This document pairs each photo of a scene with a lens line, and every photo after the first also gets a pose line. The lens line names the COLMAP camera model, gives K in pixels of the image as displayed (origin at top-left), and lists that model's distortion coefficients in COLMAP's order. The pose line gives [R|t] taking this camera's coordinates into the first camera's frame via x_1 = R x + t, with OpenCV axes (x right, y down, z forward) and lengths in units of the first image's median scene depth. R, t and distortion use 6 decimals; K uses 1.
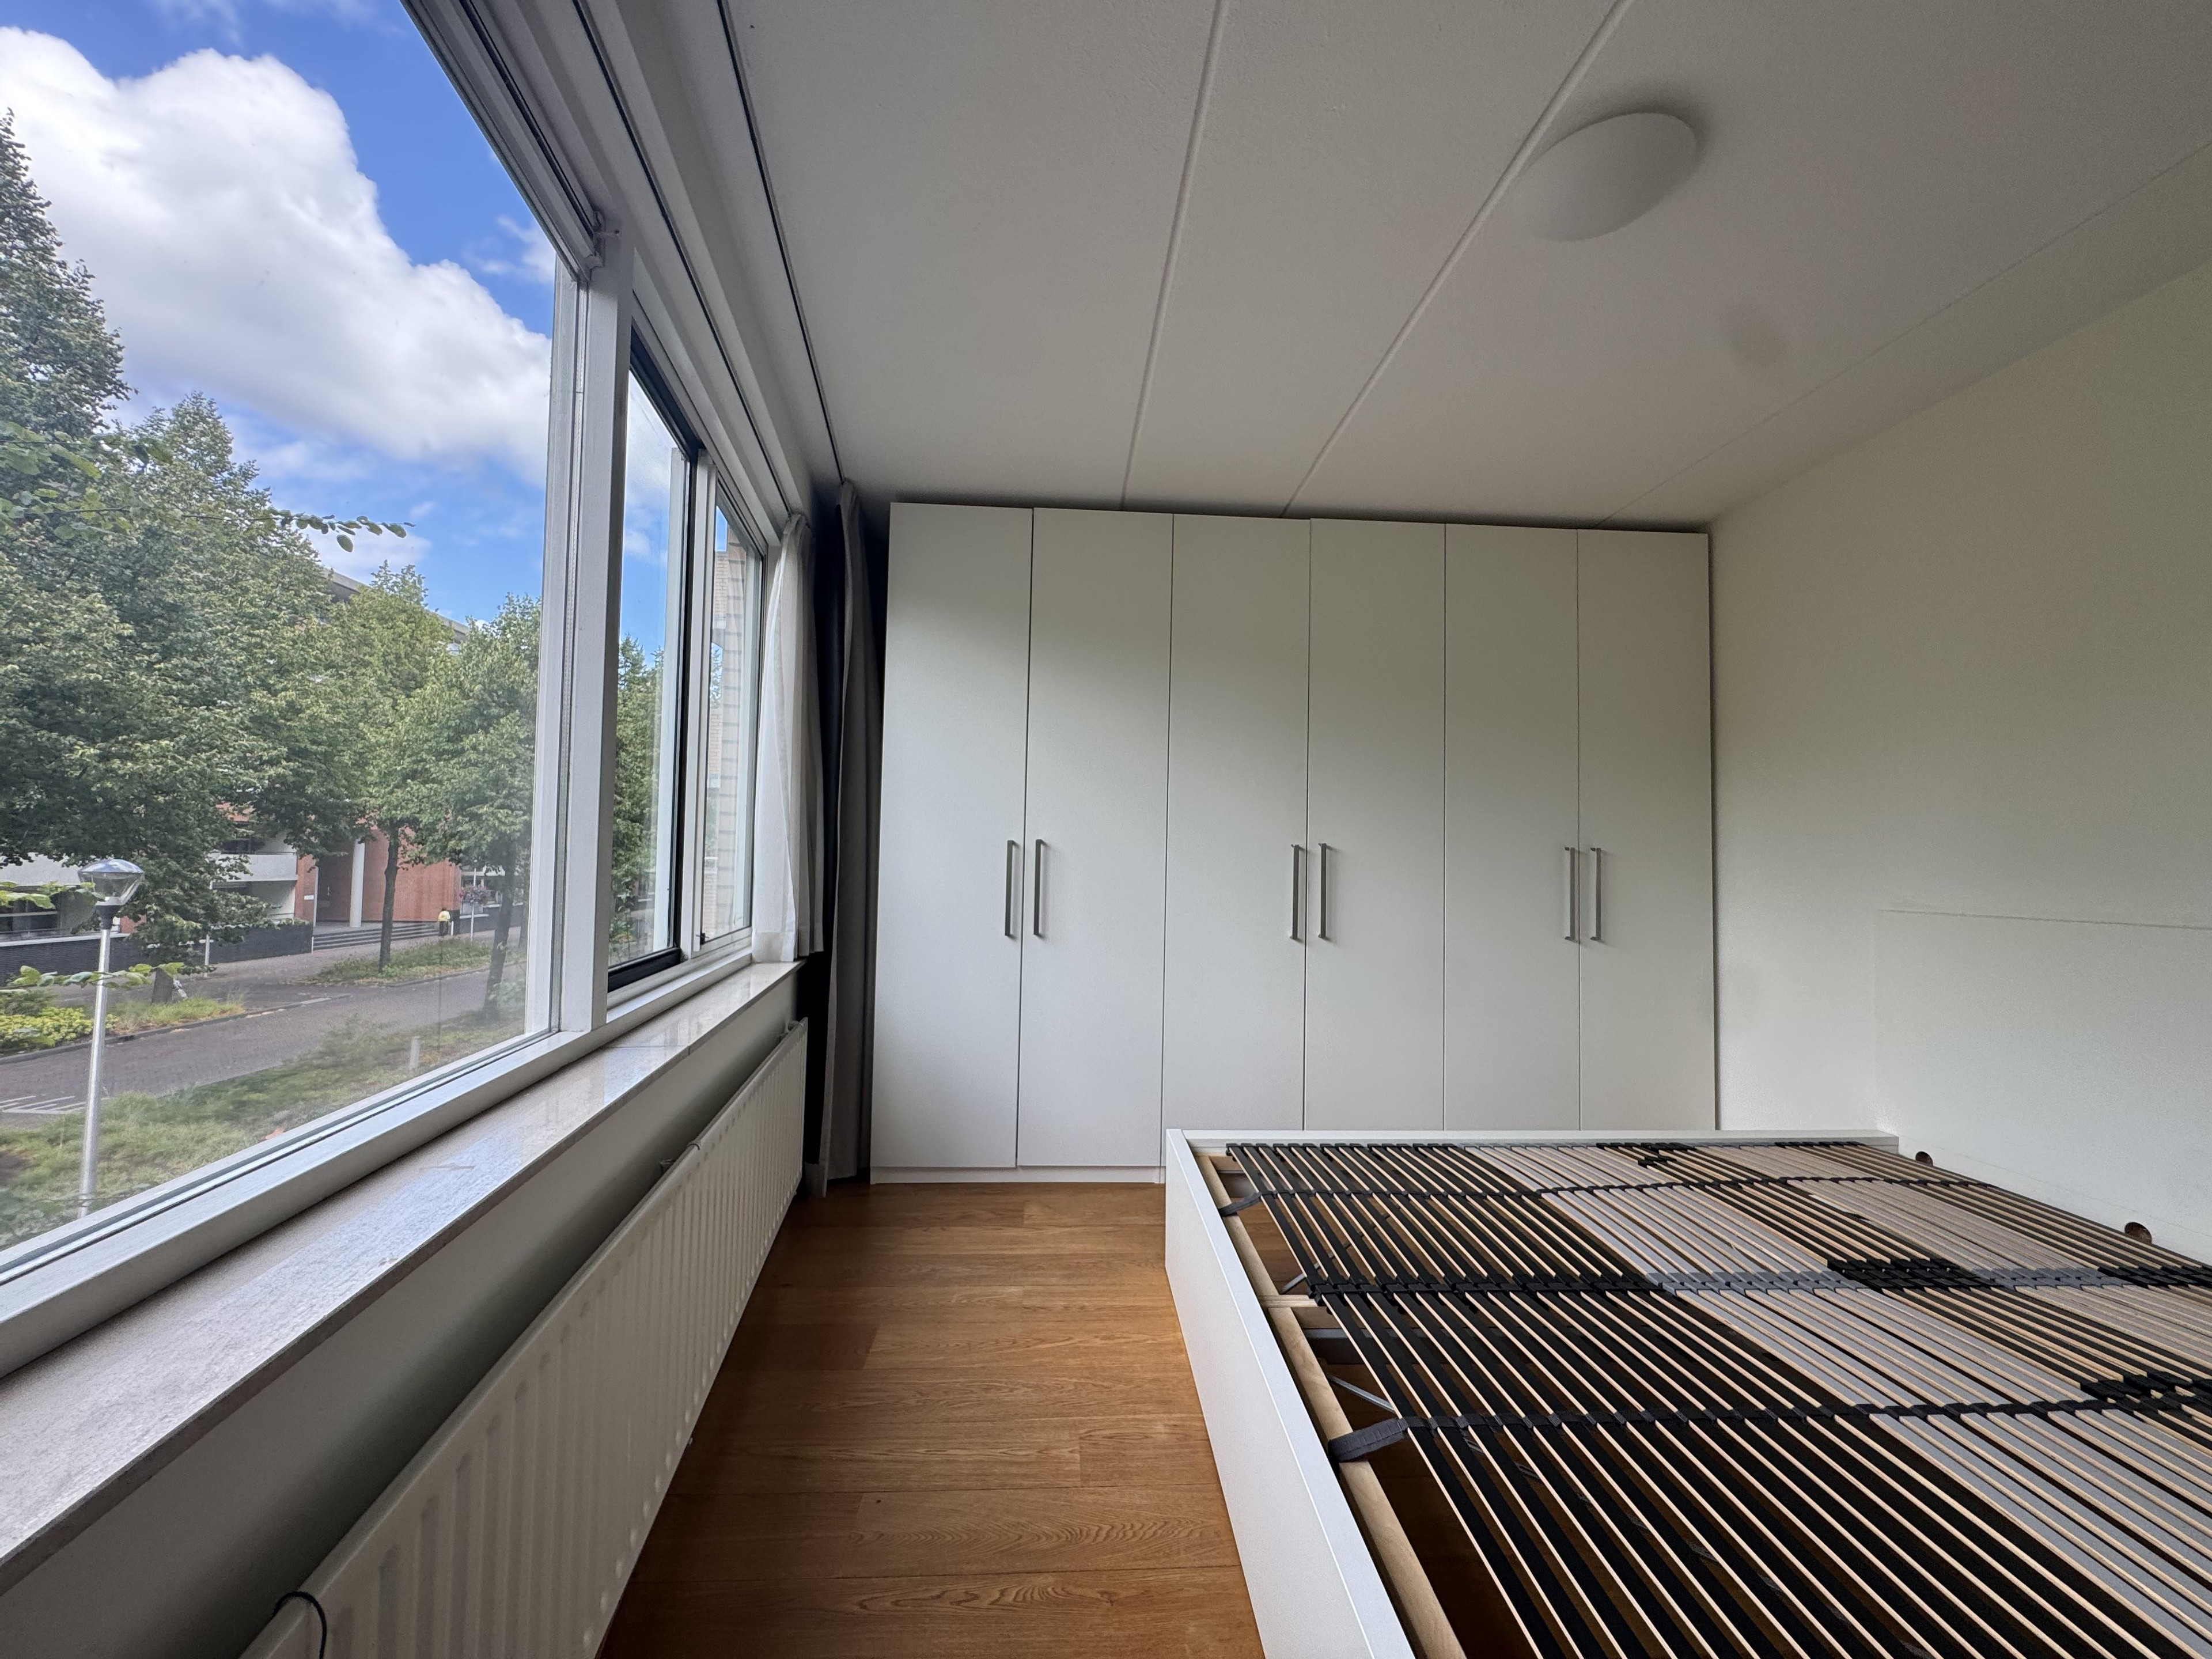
lens RADIAL K [[879.1, 0, 1108.2], [0, 879.1, 823.5], [0, 0, 1]] dist [-0.004518, 0.000106]
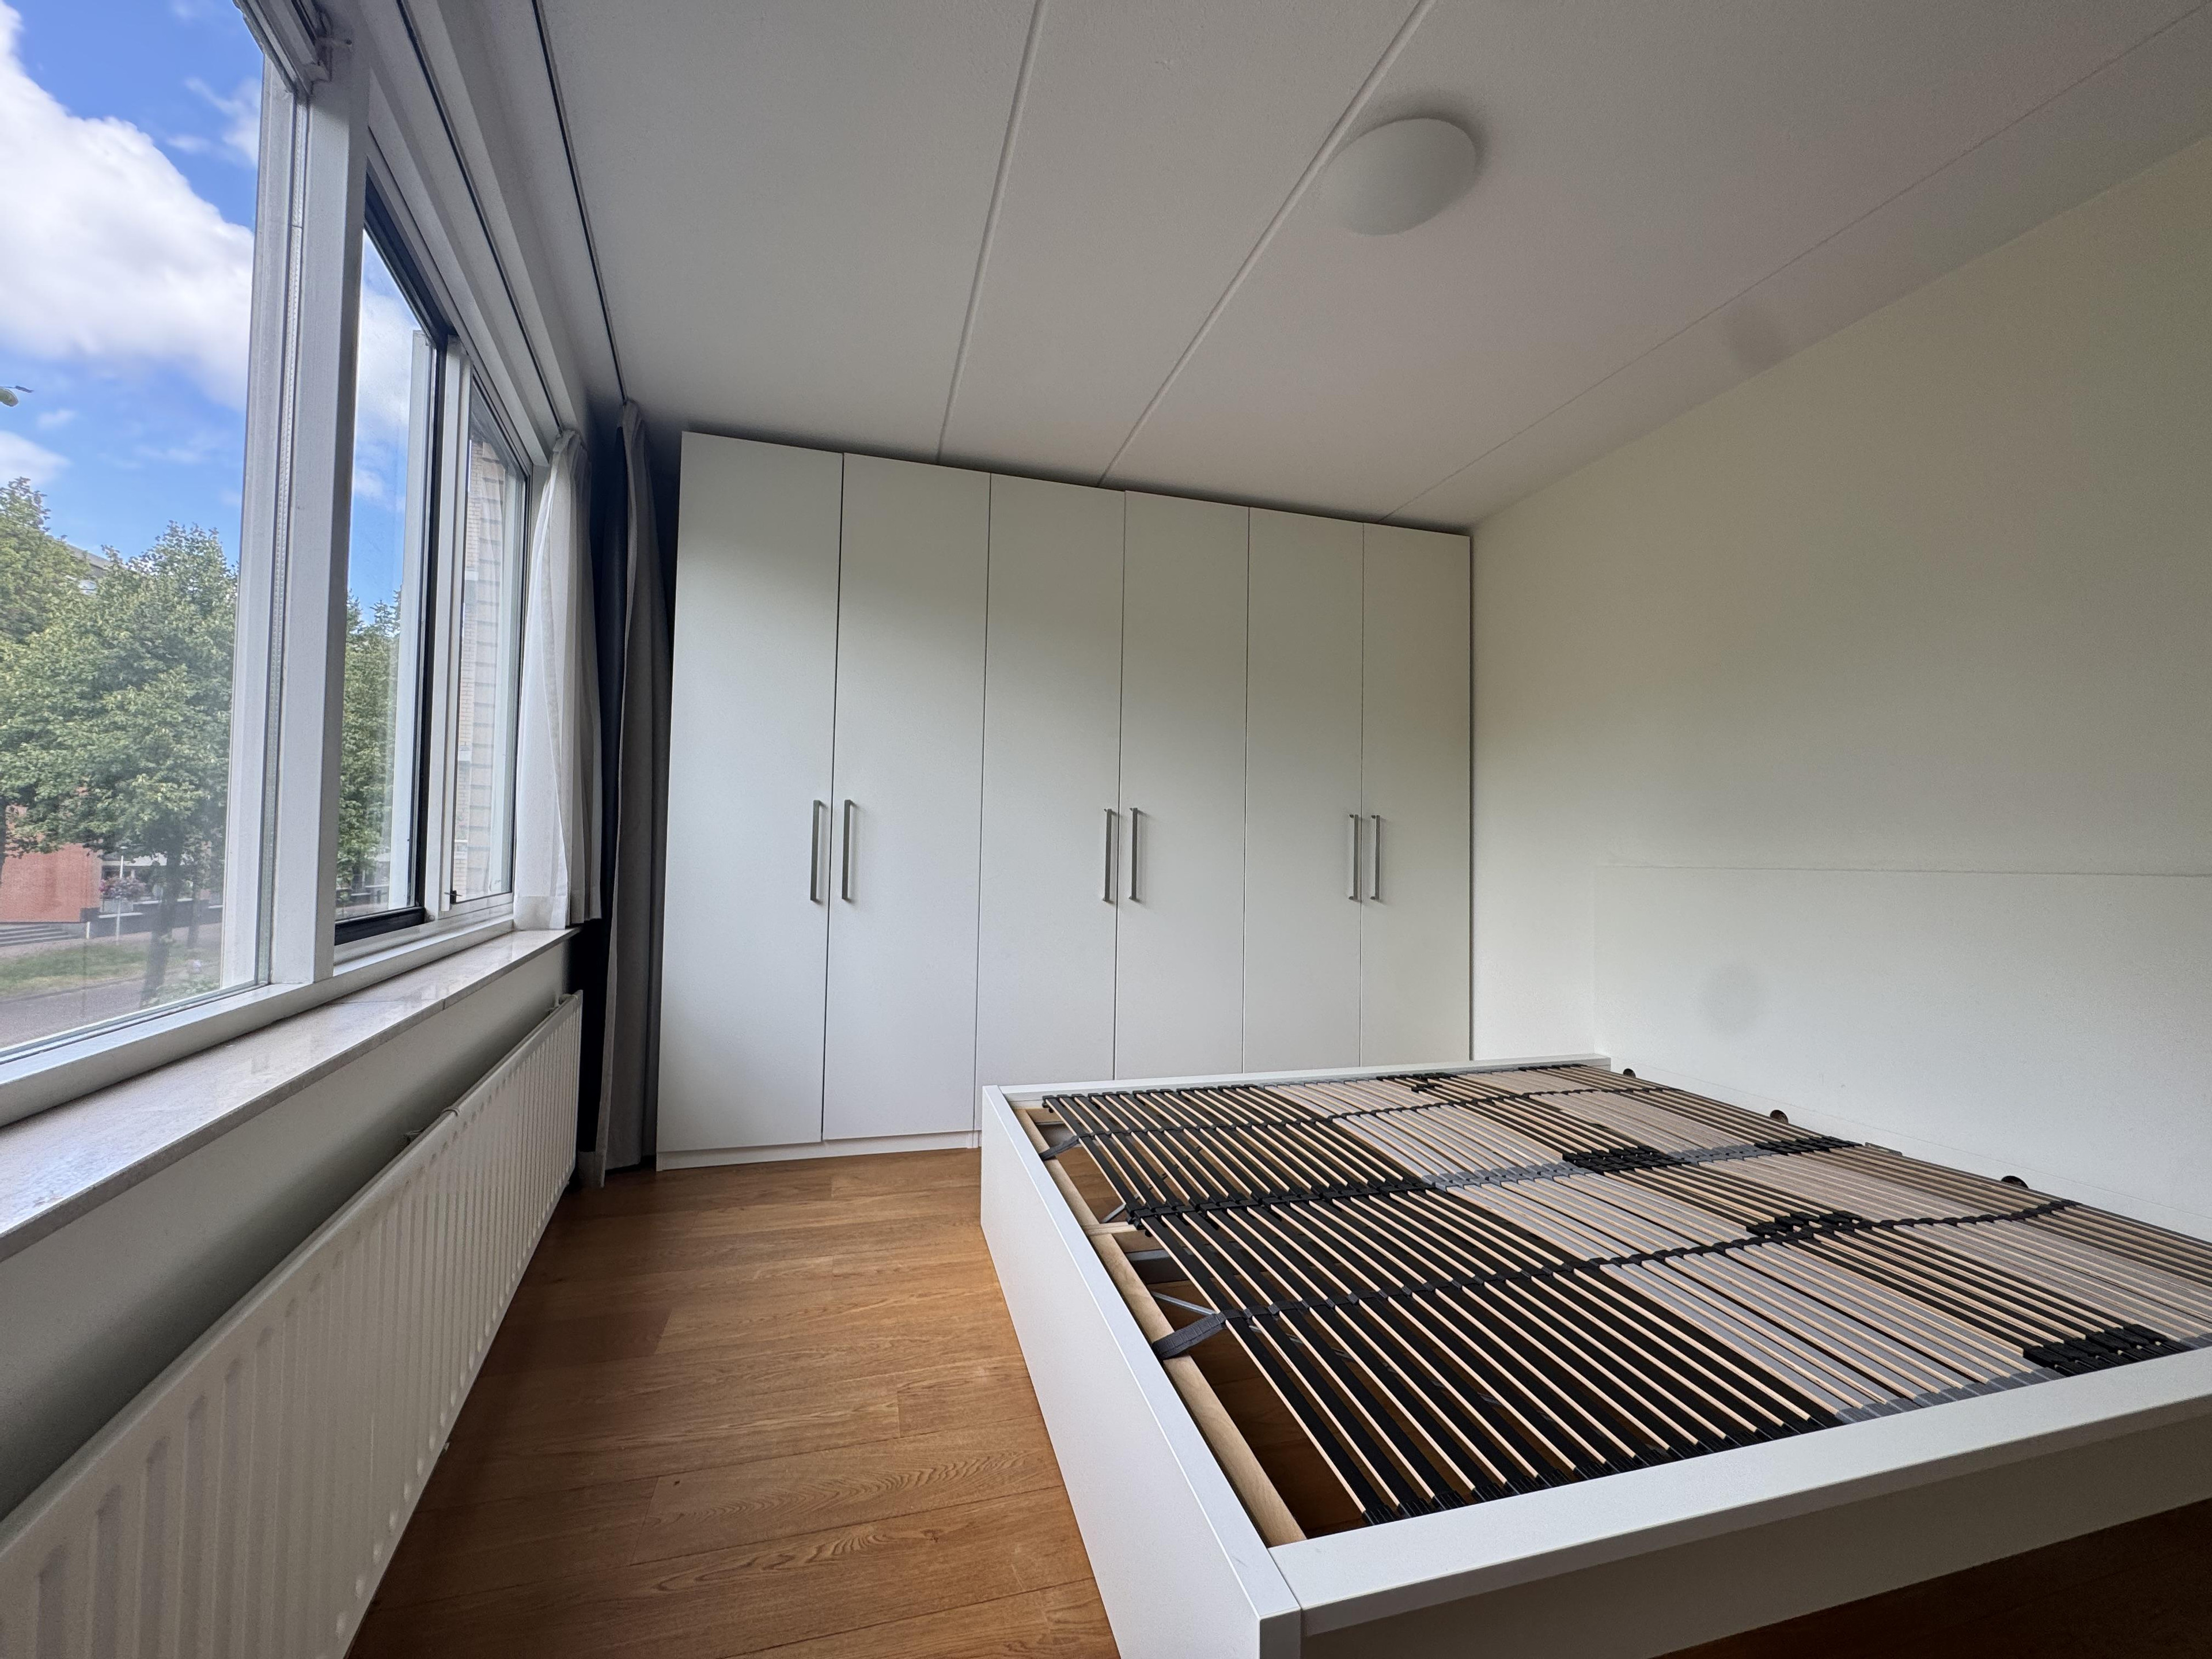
lens RADIAL K [[879.1, 0, 1106.1], [0, 879.1, 826.2], [0, 0, 1]] dist [-0.004518, 0.000106]
pose [[0.975760, 0.006110, 0.218757, -0.016596], [-0.008650, 0.999906, 0.010656, 0.042228], [-0.218672, -0.012290, 0.975721, 0.004182]]
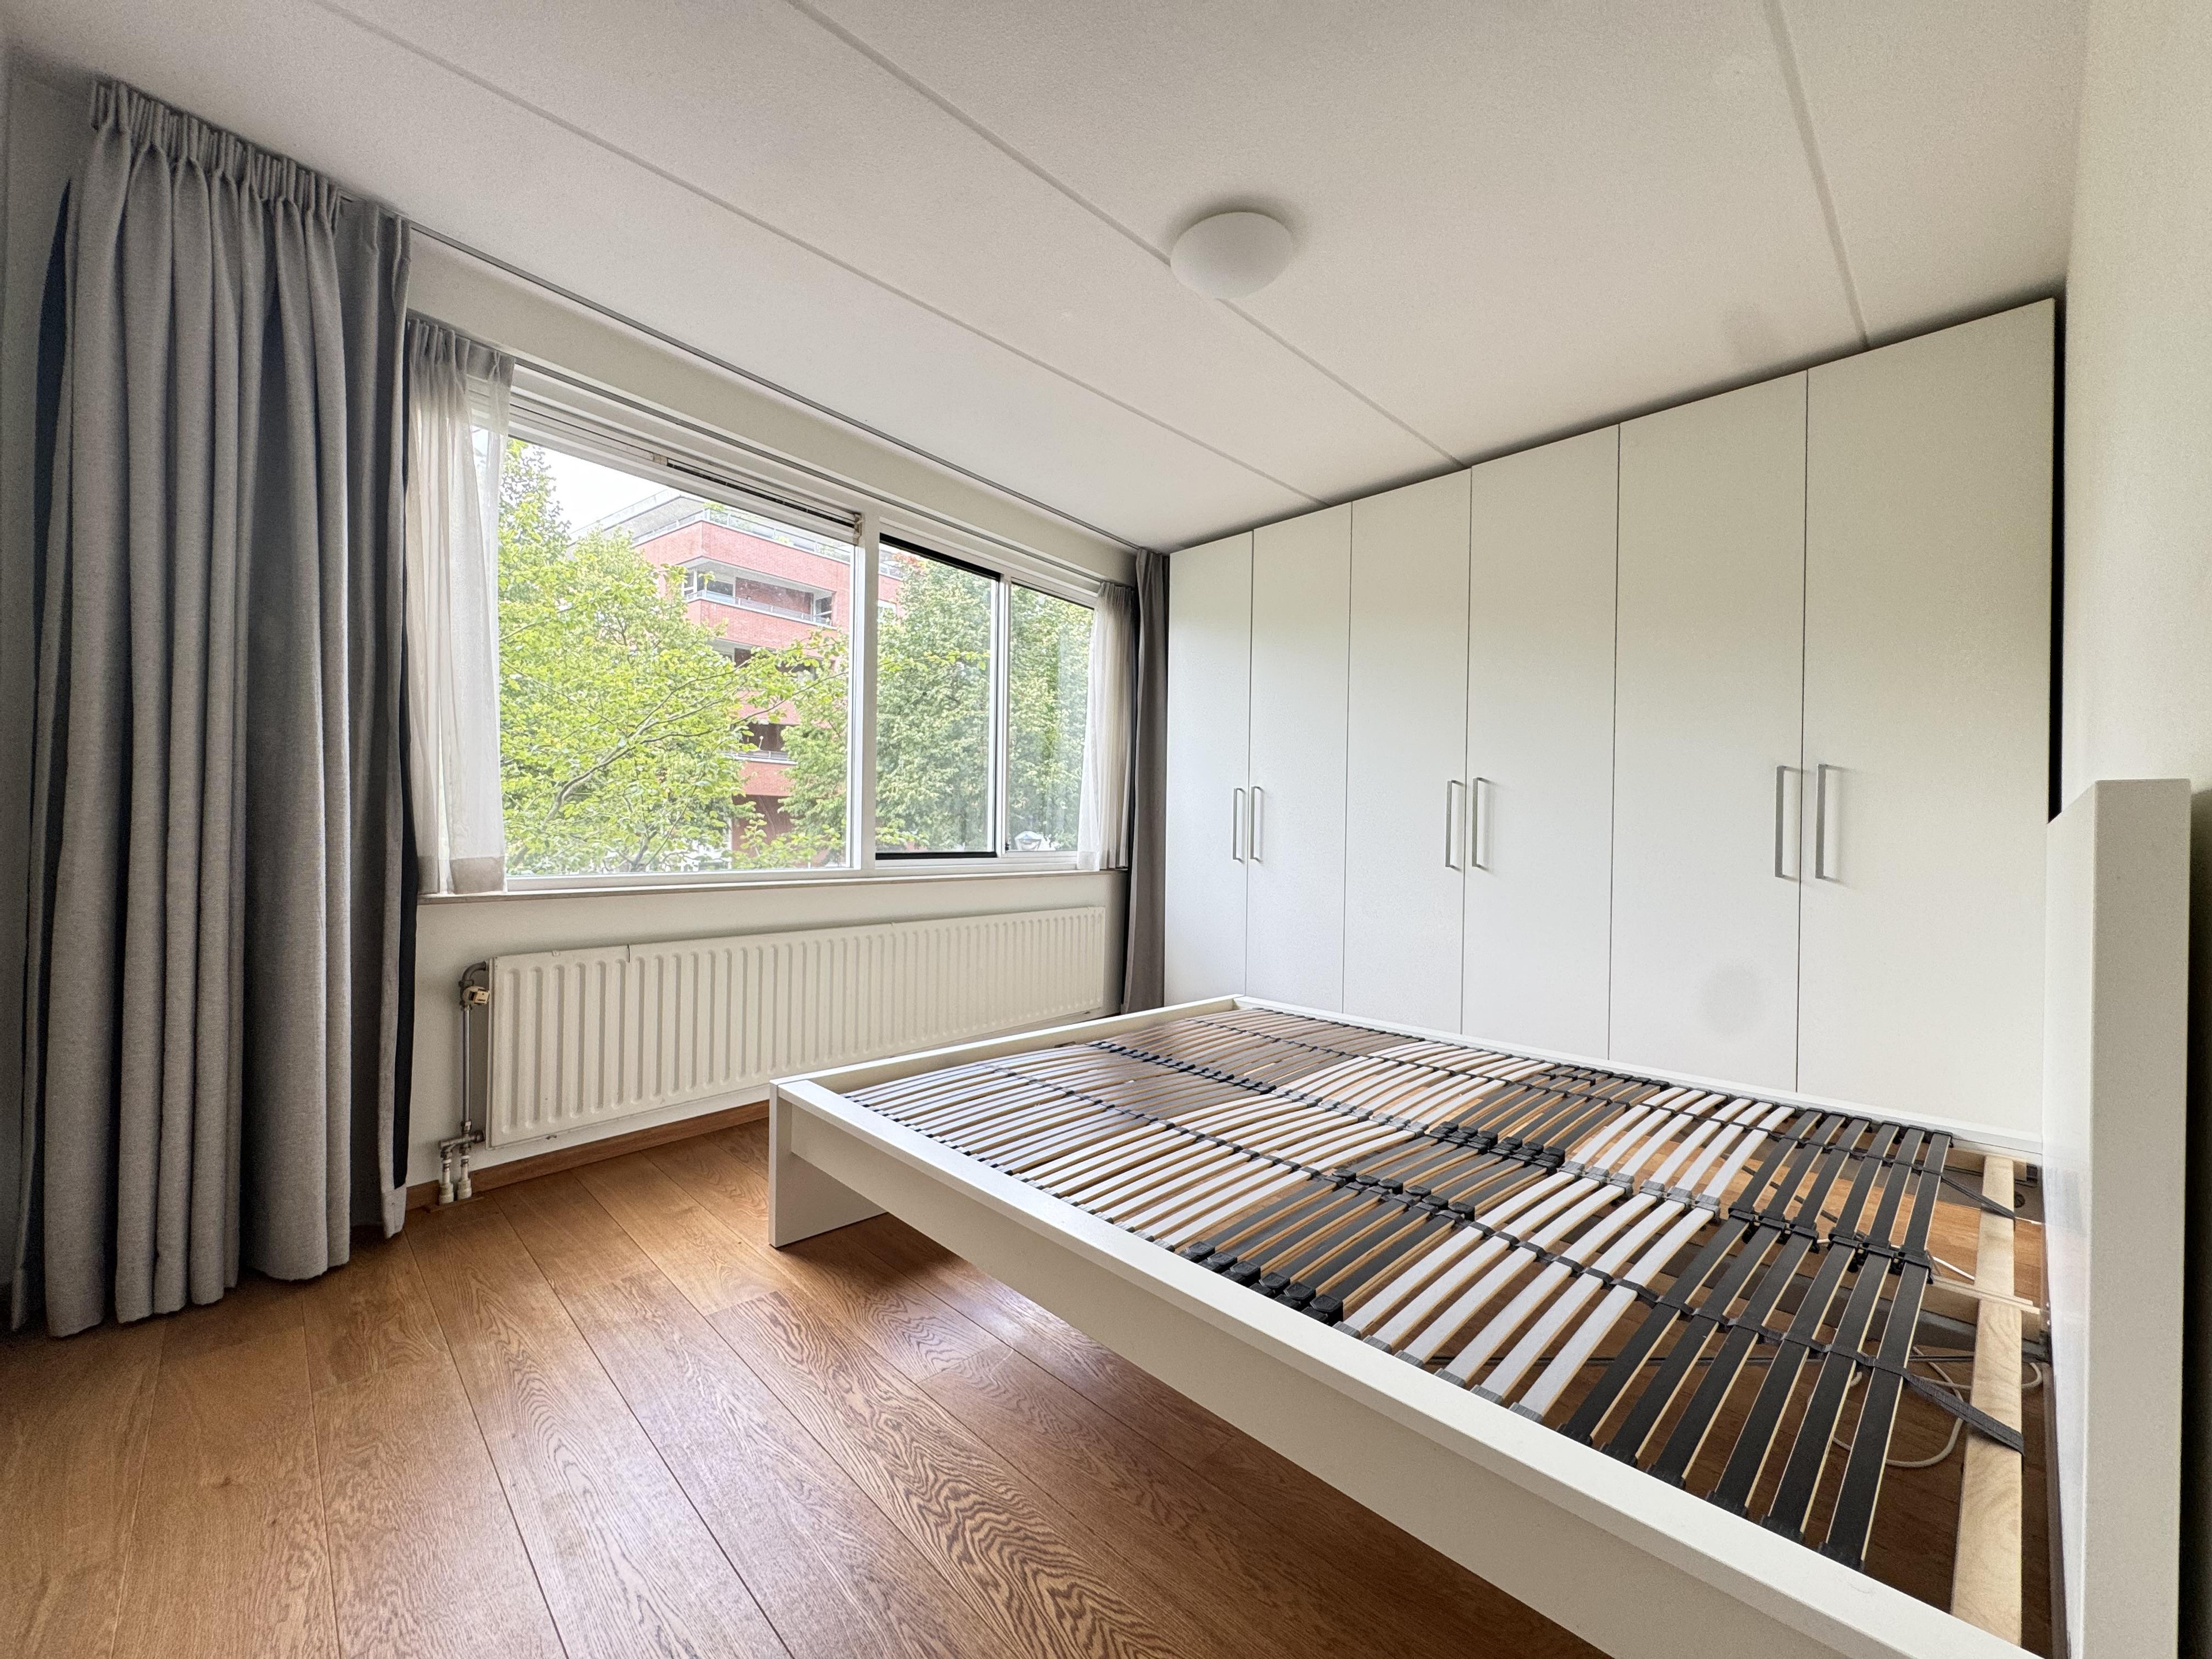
lens RADIAL K [[879.1, 0, 1127.7], [0, 879.1, 828.6], [0, 0, 1]] dist [-0.004518, 0.000106]
pose [[0.662200, -0.011561, -0.749238, 0.947007], [0.025015, 0.999665, 0.006684, 0.082458], [0.748909, -0.023168, 0.662268, -0.003726]]
